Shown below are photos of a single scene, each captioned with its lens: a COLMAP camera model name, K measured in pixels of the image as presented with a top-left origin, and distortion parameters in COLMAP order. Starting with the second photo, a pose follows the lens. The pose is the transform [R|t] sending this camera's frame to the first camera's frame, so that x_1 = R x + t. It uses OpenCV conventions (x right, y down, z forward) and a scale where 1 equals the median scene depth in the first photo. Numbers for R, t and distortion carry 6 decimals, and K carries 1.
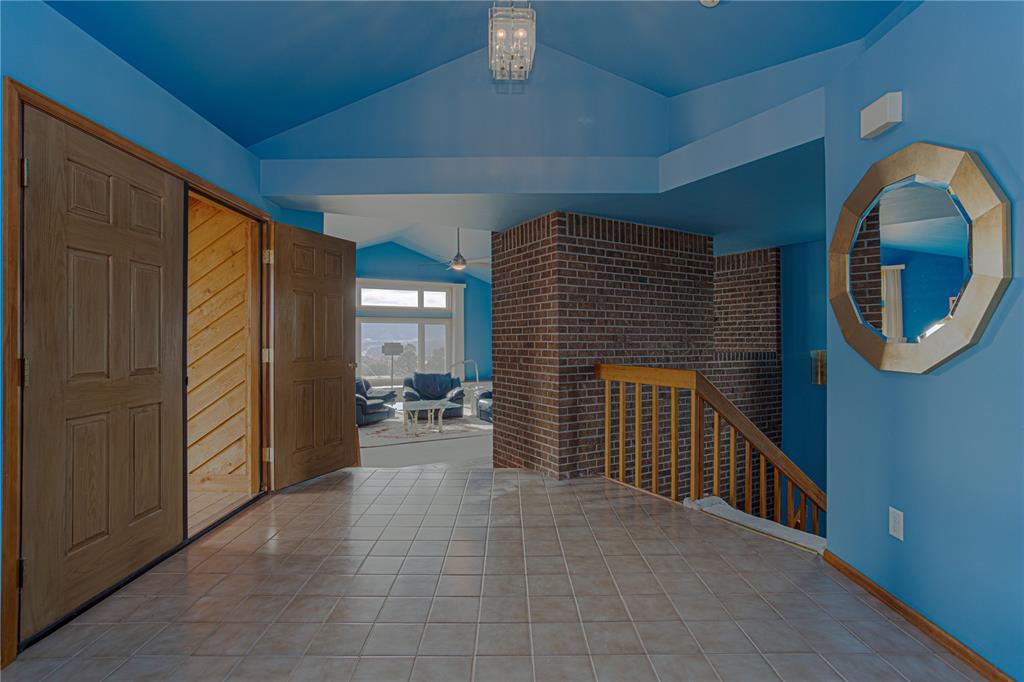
lens RADIAL K [[495.1, 0, 505.7], [0, 495.1, 337.4], [0, 0, 1]] dist [-0.031285, 0.001634]
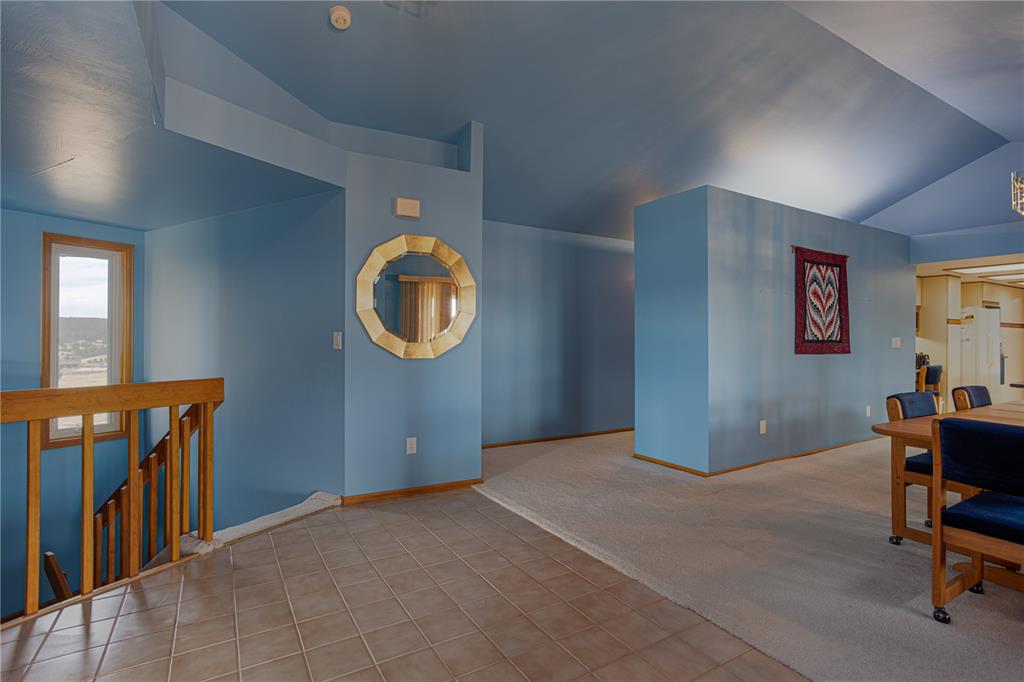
lens RADIAL K [[495.1, 0, 503.3], [0, 495.1, 338.3], [0, 0, 1]] dist [-0.031285, 0.001634]
pose [[-0.508766, -0.001375, 0.860904, -1.229672], [-0.007386, 0.999969, -0.002768, -0.002062], [-0.860873, -0.007767, -0.508760, 2.223755]]
